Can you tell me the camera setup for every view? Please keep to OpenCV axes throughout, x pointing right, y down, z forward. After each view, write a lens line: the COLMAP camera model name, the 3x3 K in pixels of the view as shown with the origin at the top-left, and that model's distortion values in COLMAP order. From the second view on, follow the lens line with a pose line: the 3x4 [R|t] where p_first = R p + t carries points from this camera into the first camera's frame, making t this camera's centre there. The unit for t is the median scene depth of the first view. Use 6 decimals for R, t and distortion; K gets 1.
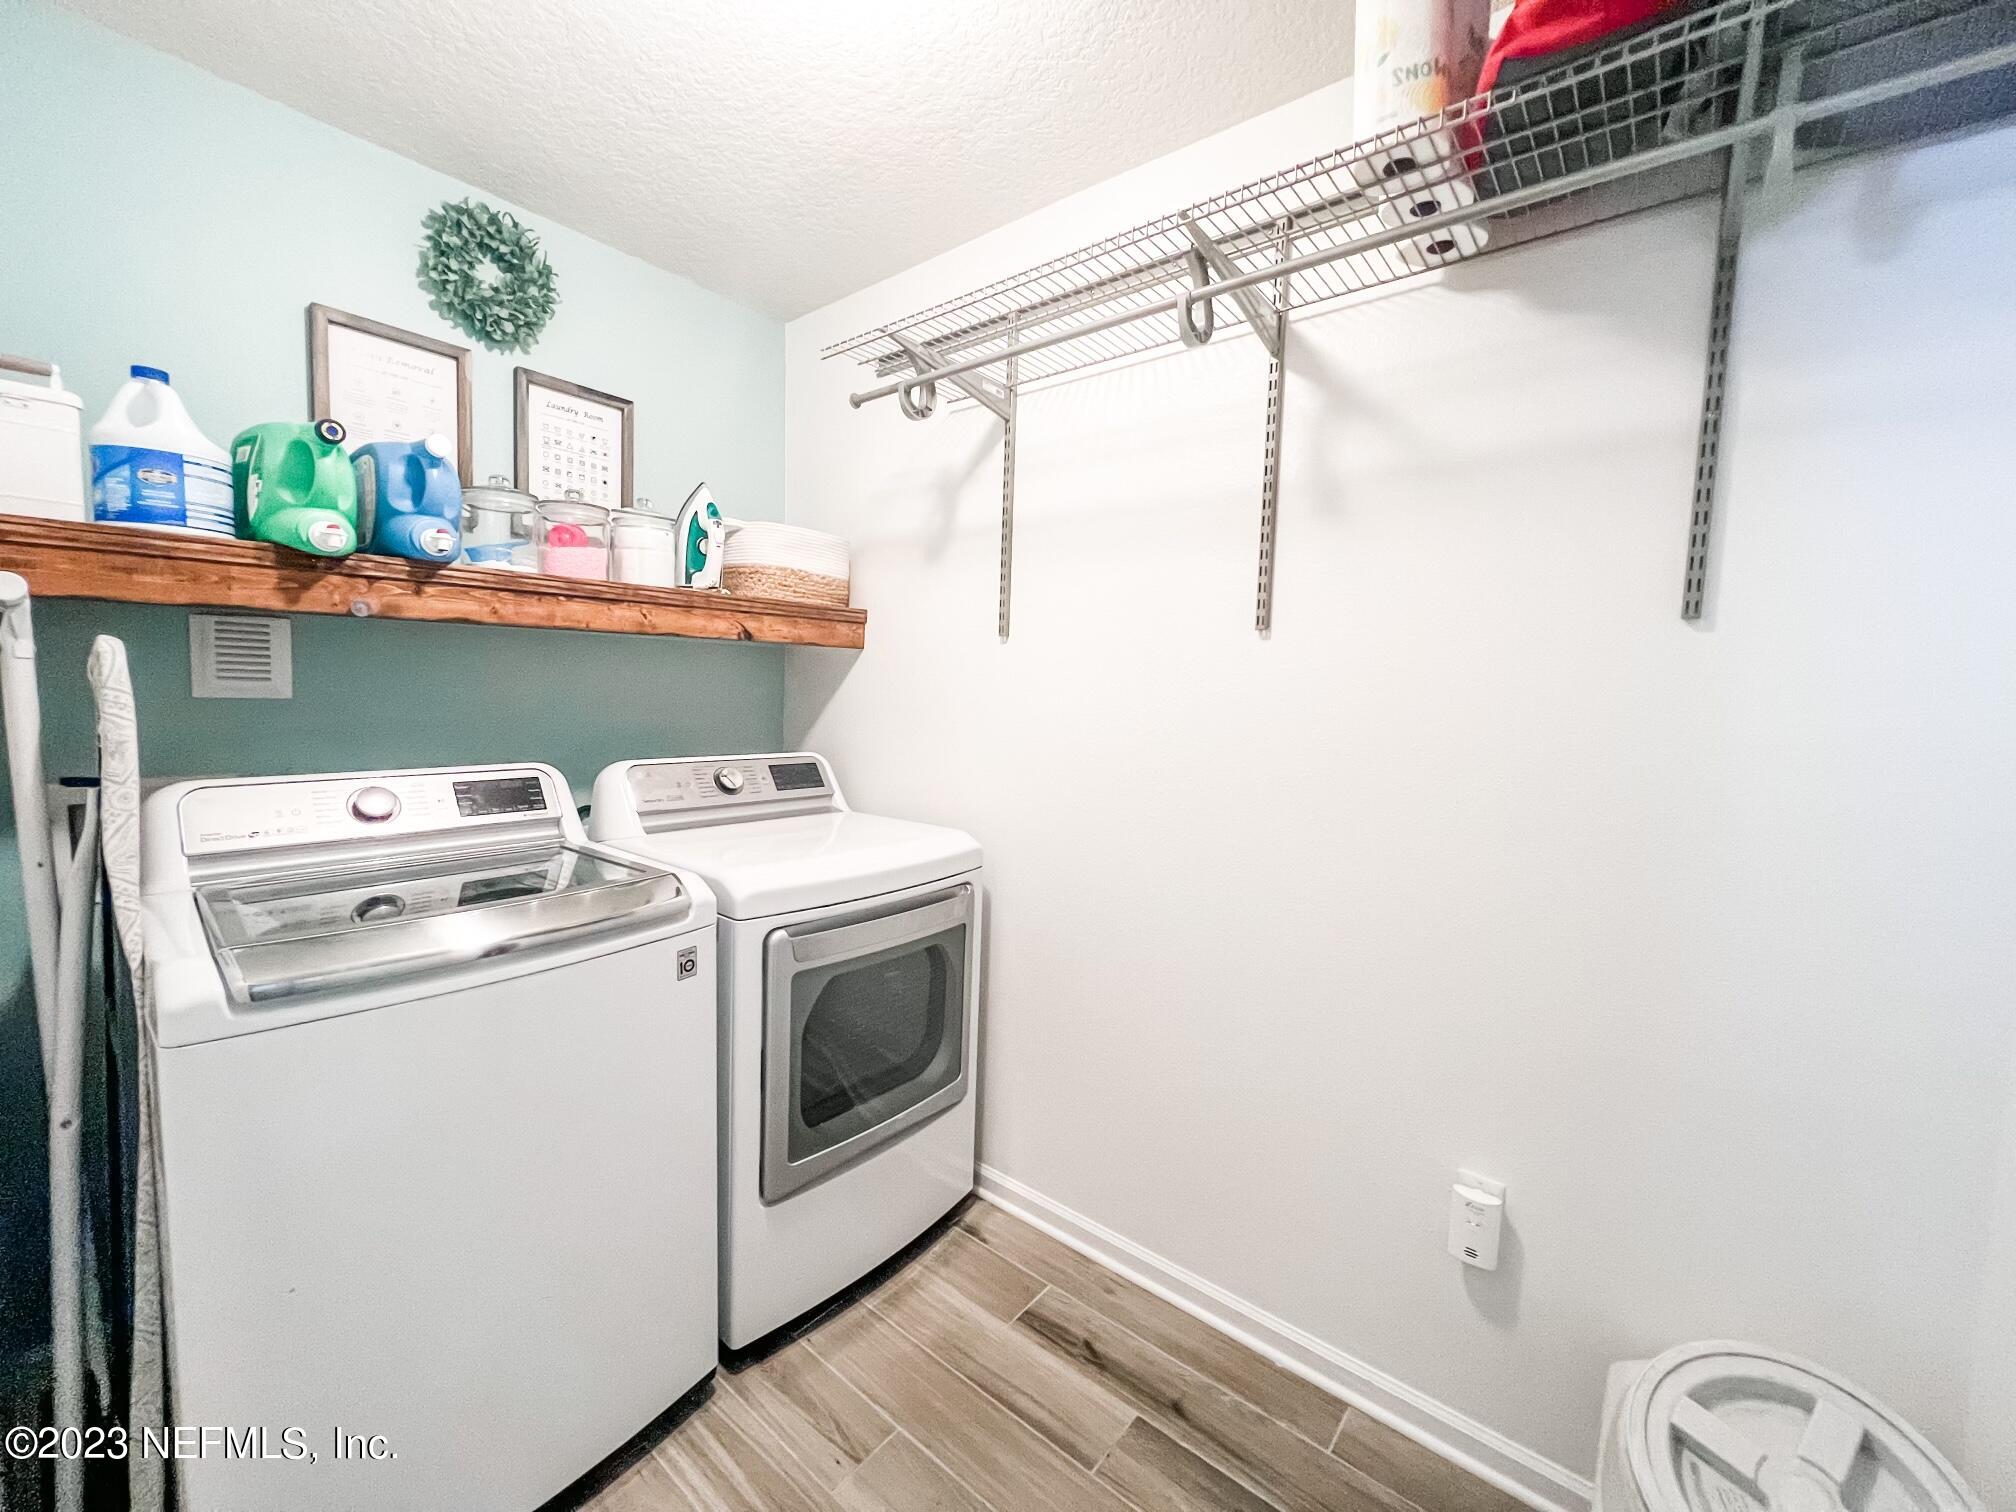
lens RADIAL K [[806.5, 0, 1000.9], [0, 806.5, 752.2], [0, 0, 1]] dist [-0.001587, -0.000400]
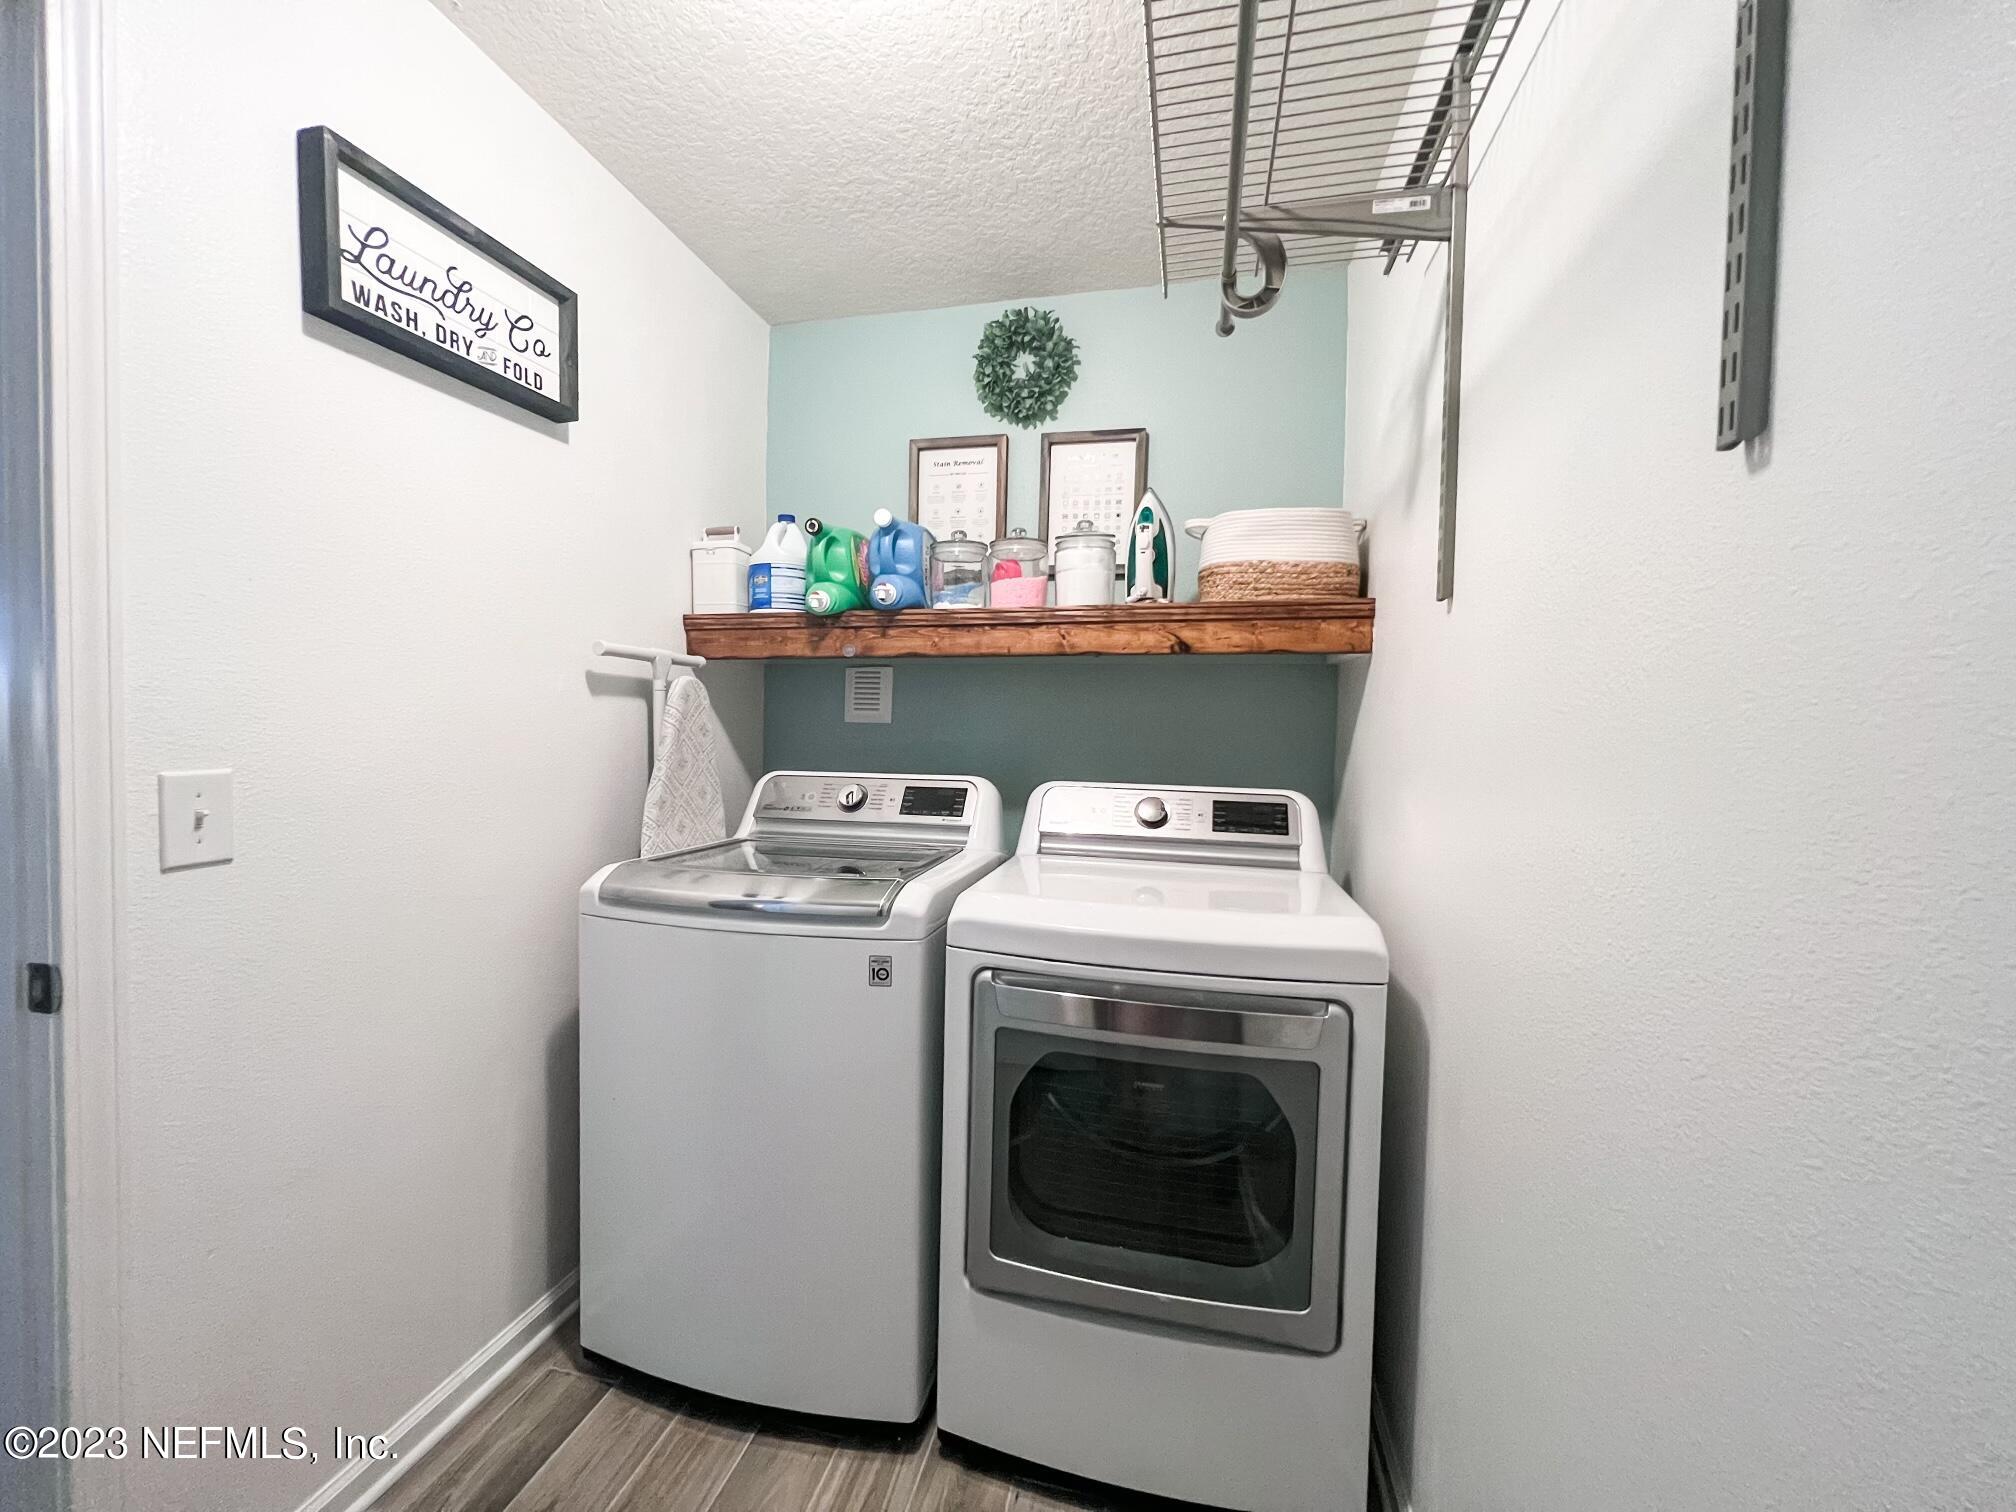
lens RADIAL K [[806.5, 0, 1008.2], [0, 806.5, 752.8], [0, 0, 1]] dist [-0.001587, -0.000400]
pose [[0.456842, 0.007080, -0.889520, 0.456354], [-0.074772, 0.996735, -0.030468, 0.011165], [0.886400, 0.080430, 0.455880, 0.544583]]
